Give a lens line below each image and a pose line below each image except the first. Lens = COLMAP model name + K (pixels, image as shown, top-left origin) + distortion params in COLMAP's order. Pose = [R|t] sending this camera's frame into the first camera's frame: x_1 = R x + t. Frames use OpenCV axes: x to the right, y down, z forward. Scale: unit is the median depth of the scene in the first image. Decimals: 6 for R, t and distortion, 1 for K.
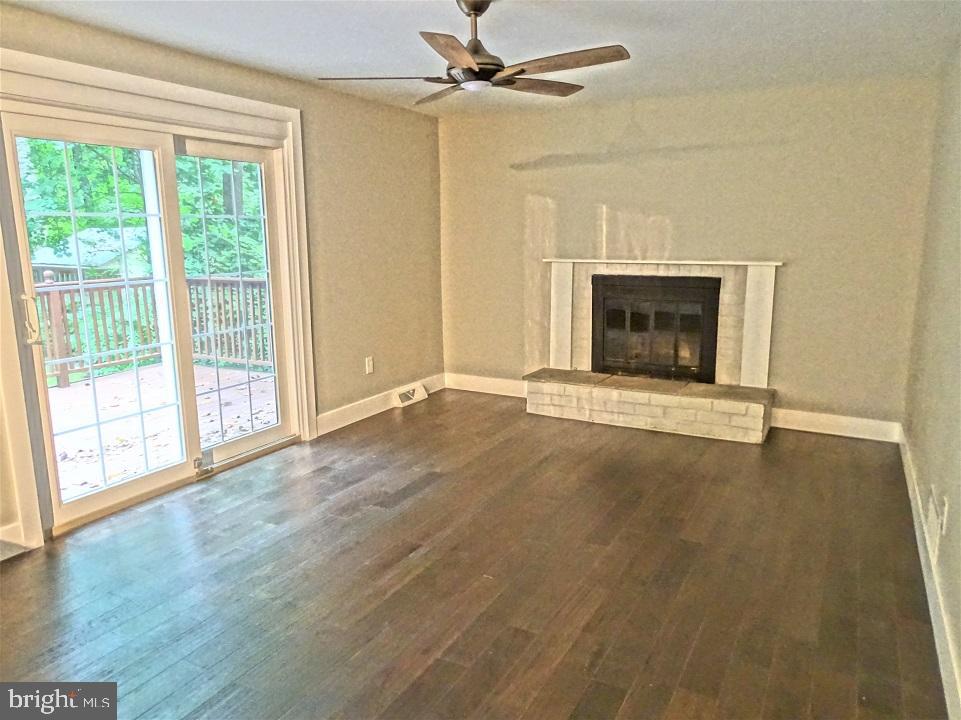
lens RADIAL K [[674.6, 0, 483.6], [0, 674.6, 361.4], [0, 0, 1]] dist [0.009934, 0.001902]
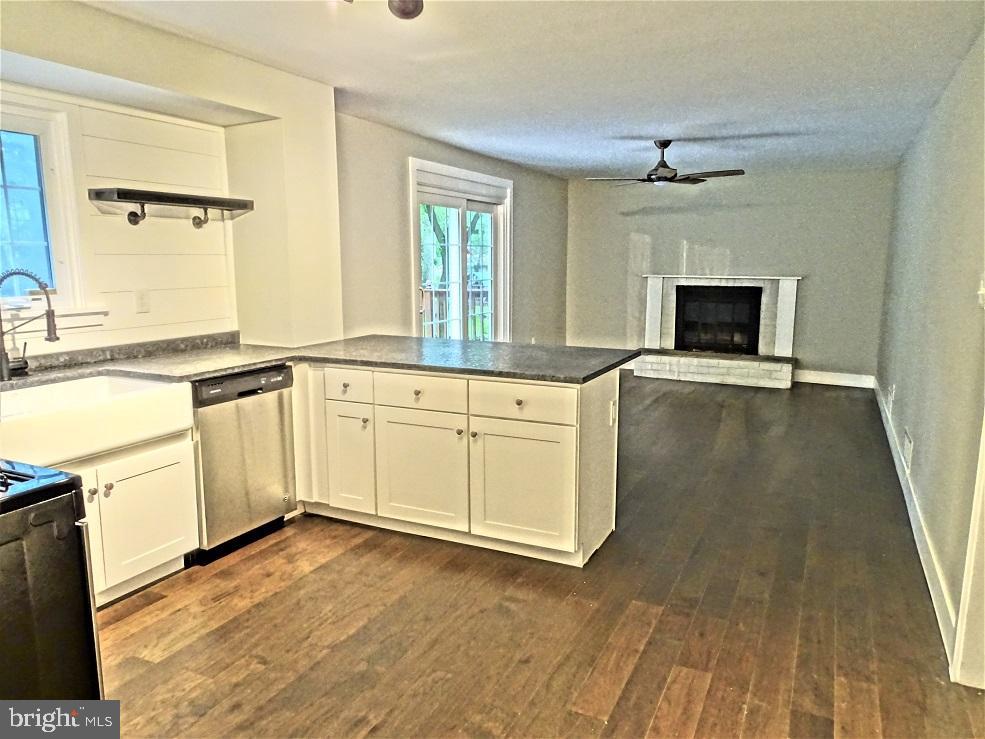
lens RADIAL K [[691.5, 0, 490.2], [0, 691.5, 369.3], [0, 0, 1]] dist [0.009934, 0.001902]
pose [[0.999069, 0.003407, 0.043000, -0.347976], [-0.002089, 0.999528, -0.030651, 0.117411], [-0.043084, 0.030533, 0.998605, -0.575137]]
